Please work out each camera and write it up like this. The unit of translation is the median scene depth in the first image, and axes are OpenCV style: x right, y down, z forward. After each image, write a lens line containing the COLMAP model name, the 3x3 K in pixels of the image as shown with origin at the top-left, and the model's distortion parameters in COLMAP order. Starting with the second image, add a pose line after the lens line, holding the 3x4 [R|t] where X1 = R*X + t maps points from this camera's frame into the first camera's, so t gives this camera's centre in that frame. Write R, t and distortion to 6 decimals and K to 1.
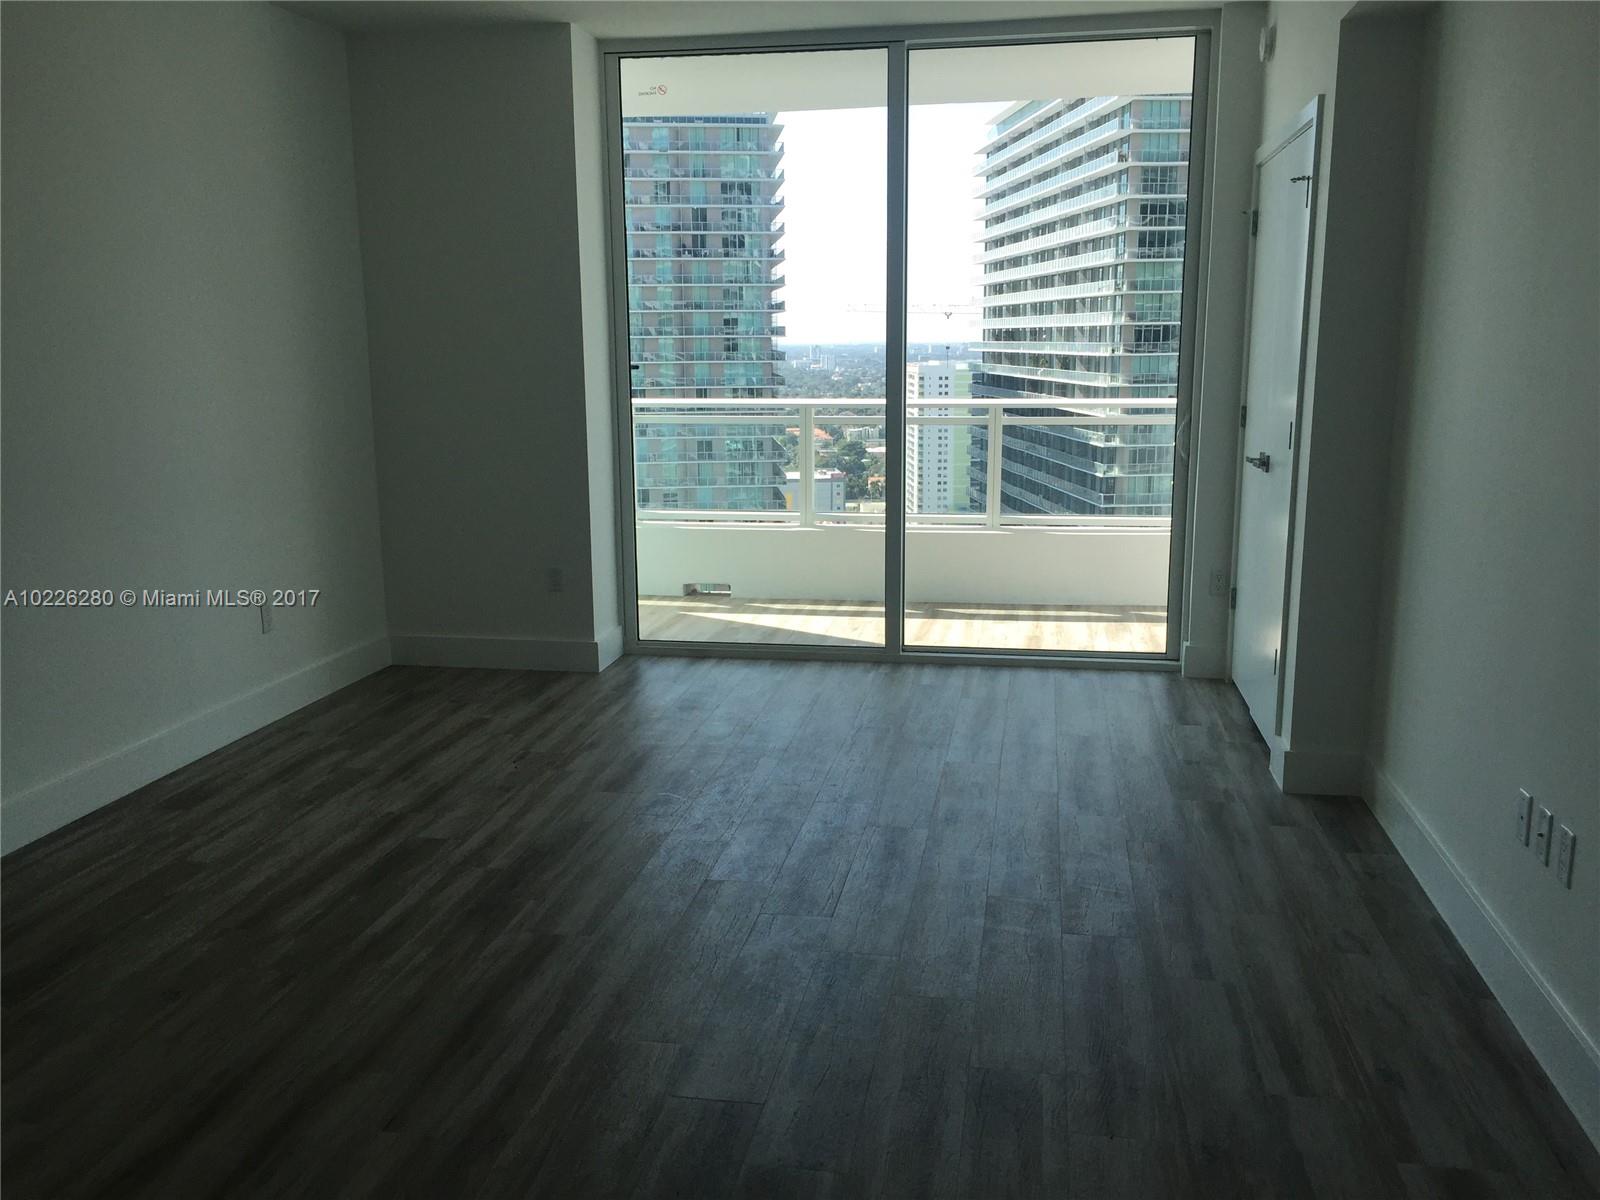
lens RADIAL K [[1361.7, 0, 799.3], [0, 1361.7, 610.0], [0, 0, 1]] dist [0.040959, -0.020333]
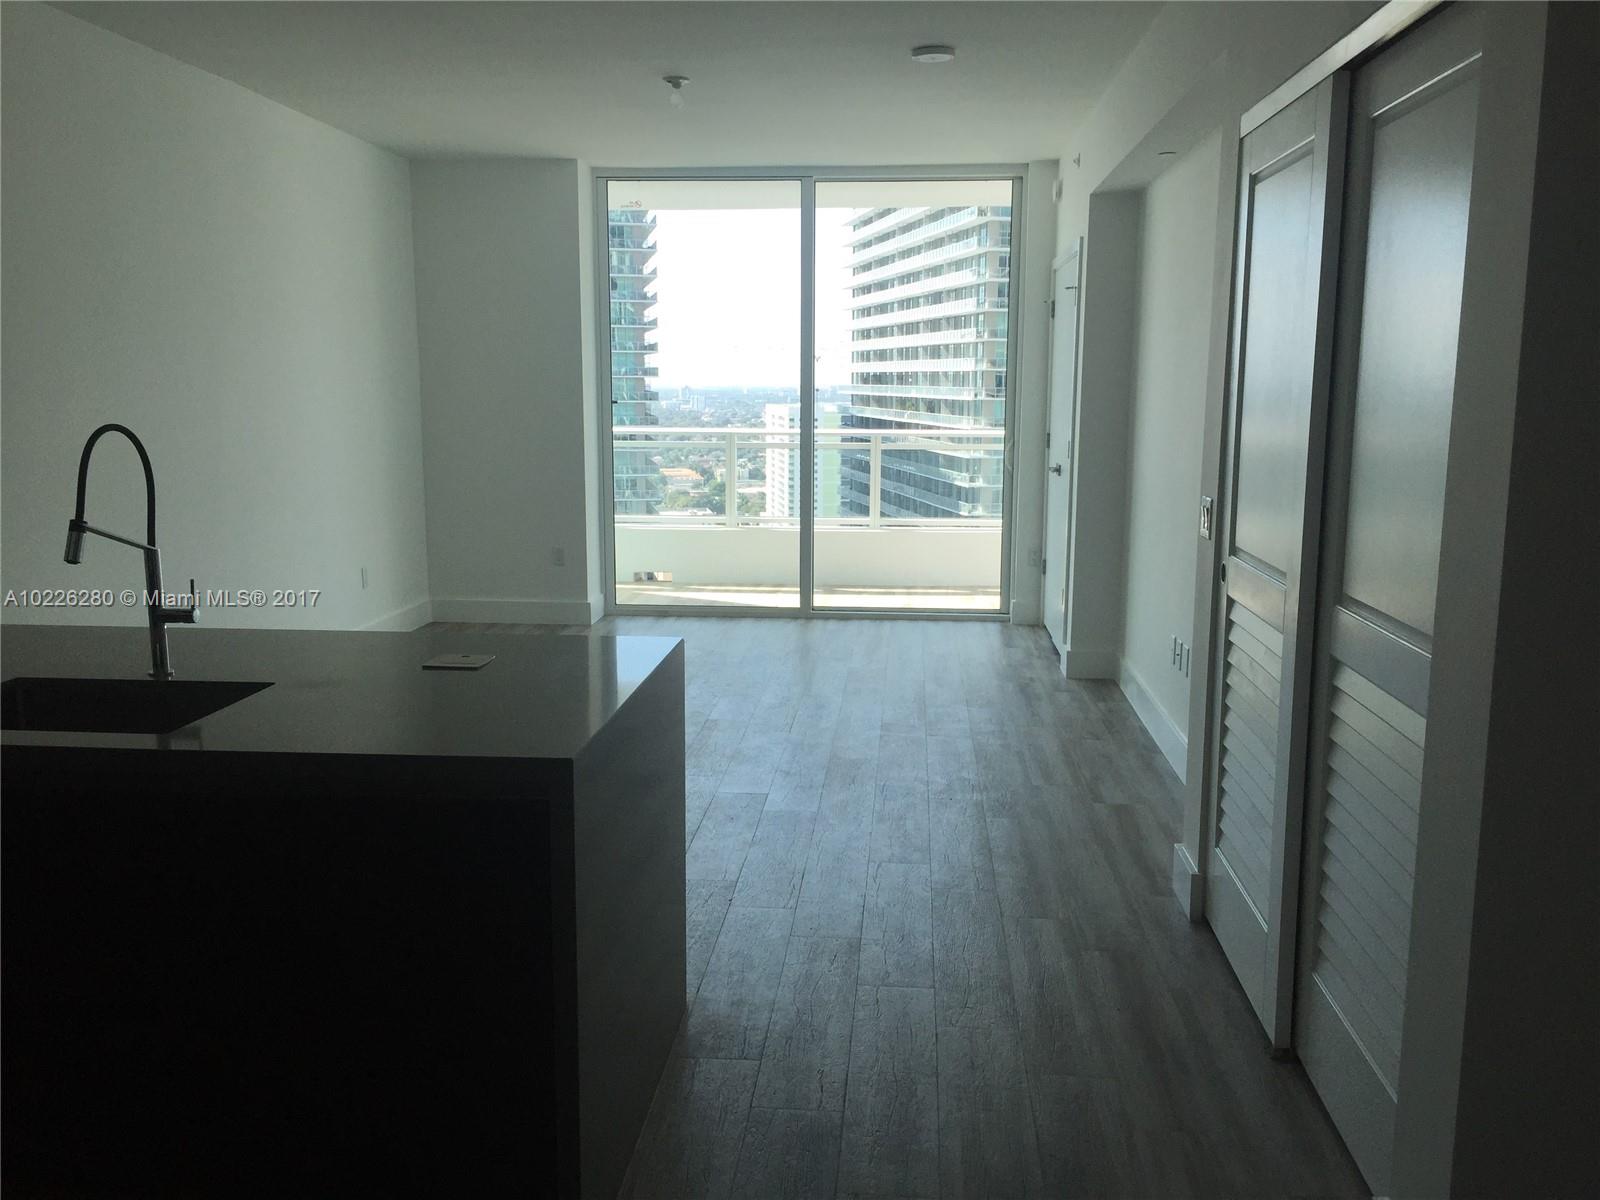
lens RADIAL K [[1361.7, 0, 806.2], [0, 1361.7, 595.7], [0, 0, 1]] dist [0.040959, -0.020333]
pose [[0.995048, -0.003185, 0.099344, -0.056704], [0.007116, 0.999204, -0.039241, 0.059093], [-0.099140, 0.039753, 0.994279, -0.308412]]
